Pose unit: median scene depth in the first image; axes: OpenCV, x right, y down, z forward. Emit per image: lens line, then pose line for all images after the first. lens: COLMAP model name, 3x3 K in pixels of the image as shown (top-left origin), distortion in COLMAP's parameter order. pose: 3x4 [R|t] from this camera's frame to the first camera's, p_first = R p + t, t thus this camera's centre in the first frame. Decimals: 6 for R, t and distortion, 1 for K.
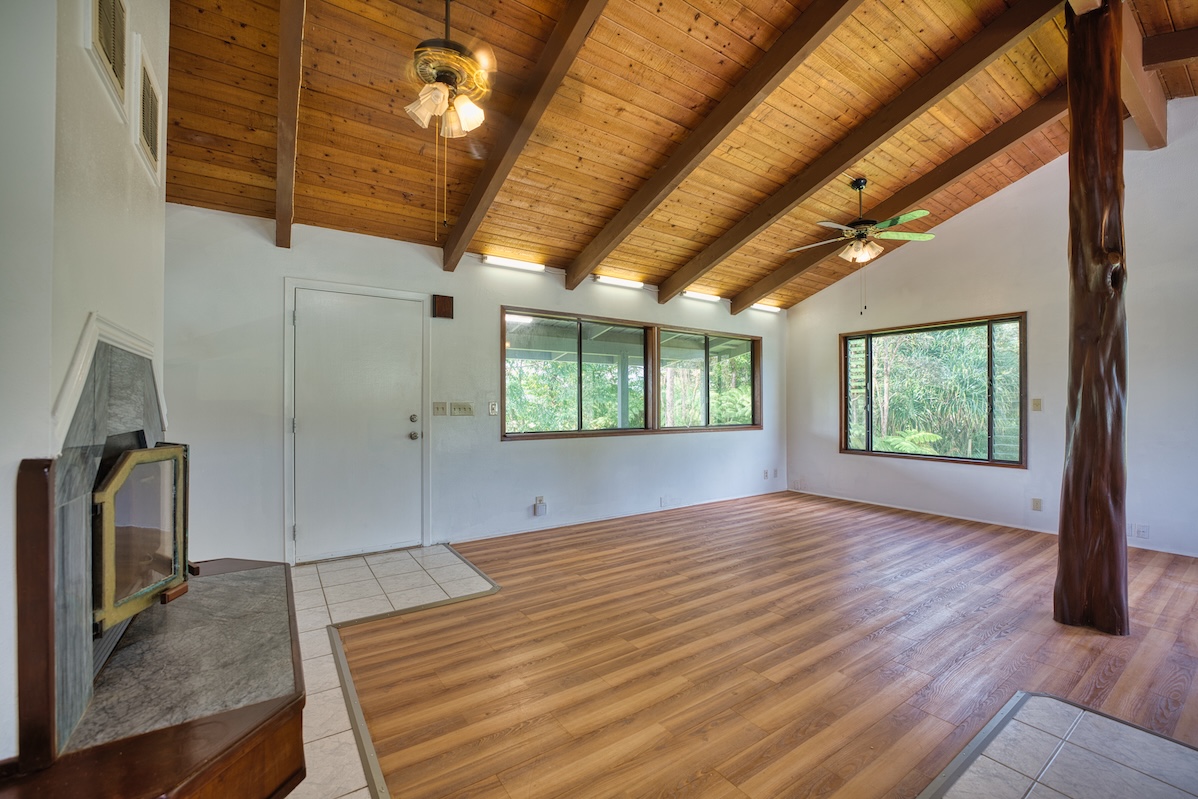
lens RADIAL K [[484.8, 0, 593.4], [0, 484.8, 402.7], [0, 0, 1]] dist [-0.025875, 0.000517]
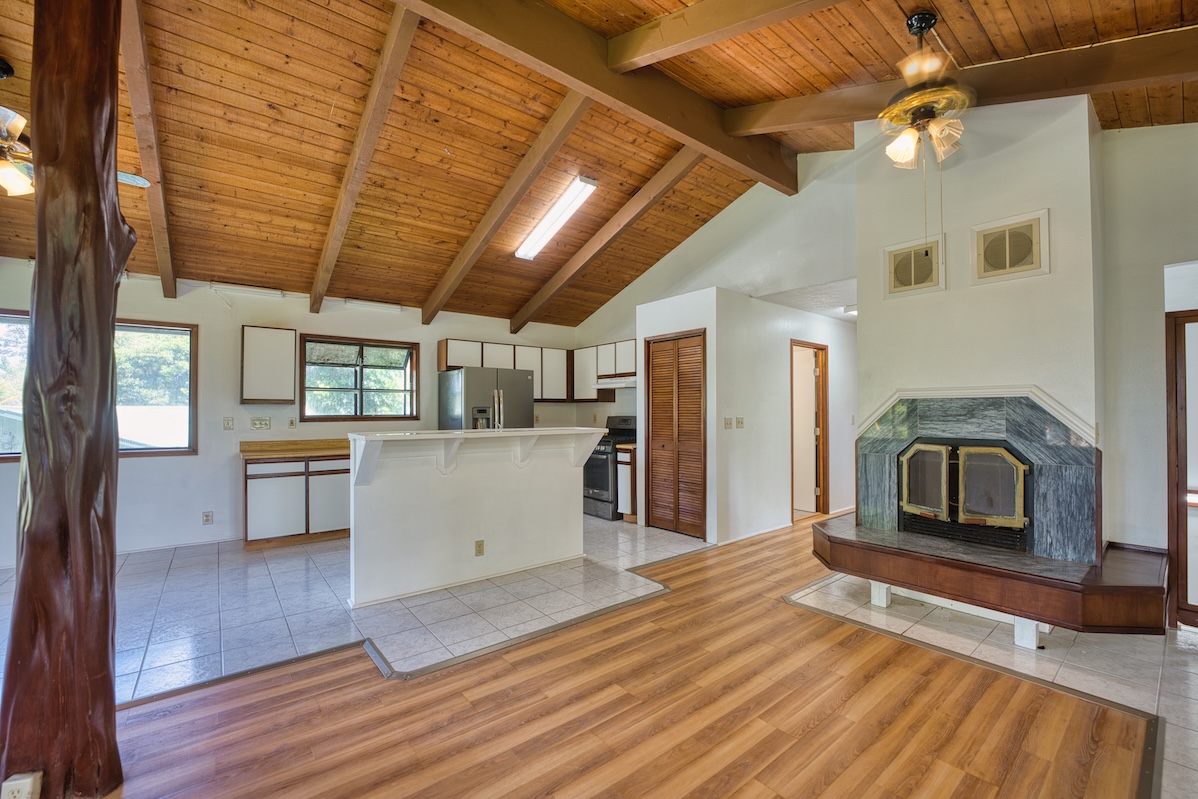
lens RADIAL K [[483.9, 0, 595.6], [0, 483.9, 407.0], [0, 0, 1]] dist [-0.025120, -0.000028]
pose [[-0.996914, 0.001118, -0.078498, 0.259260], [0.002089, 0.999922, -0.012288, -0.016723], [0.078479, -0.012414, -0.996839, 1.059673]]
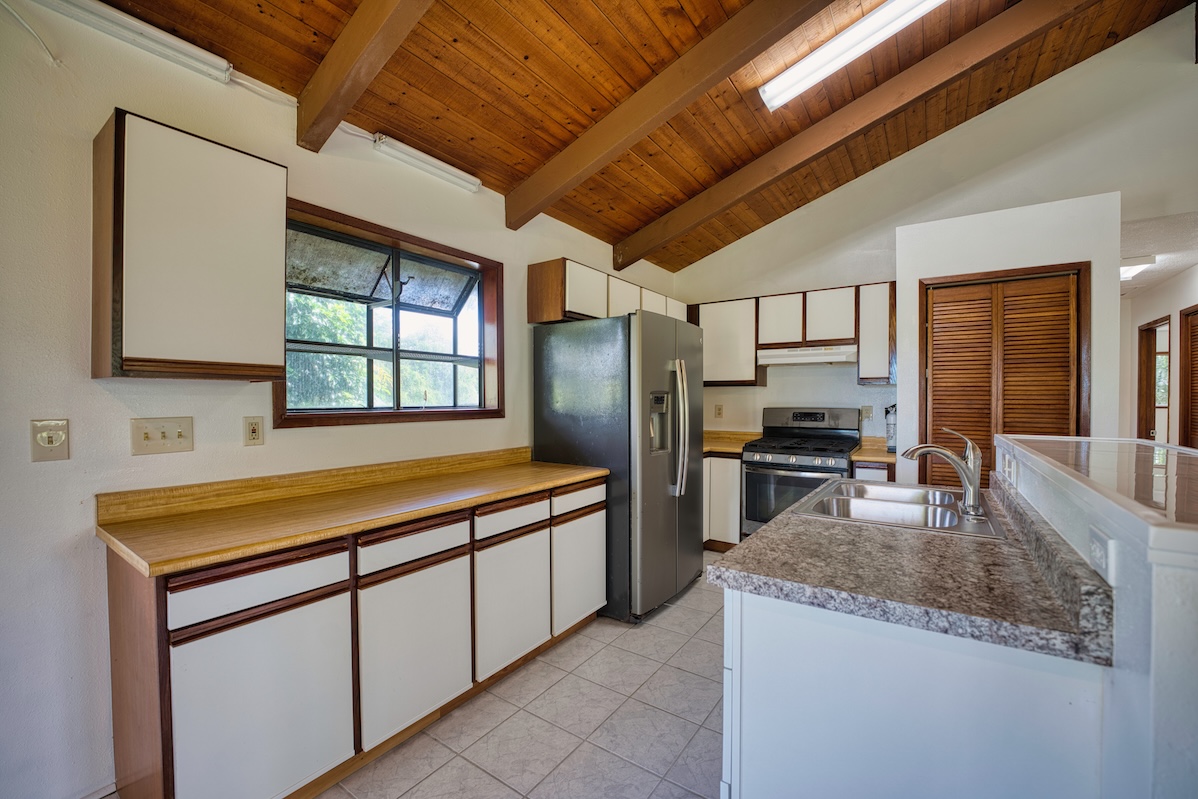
lens RADIAL K [[484.8, 0, 593.4], [0, 484.8, 402.7], [0, 0, 1]] dist [-0.025875, 0.000517]
pose [[-0.934105, 0.002870, -0.356988, 0.804785], [0.001145, 0.999987, 0.005043, -0.021560], [0.356998, 0.004302, -0.934095, 0.306912]]
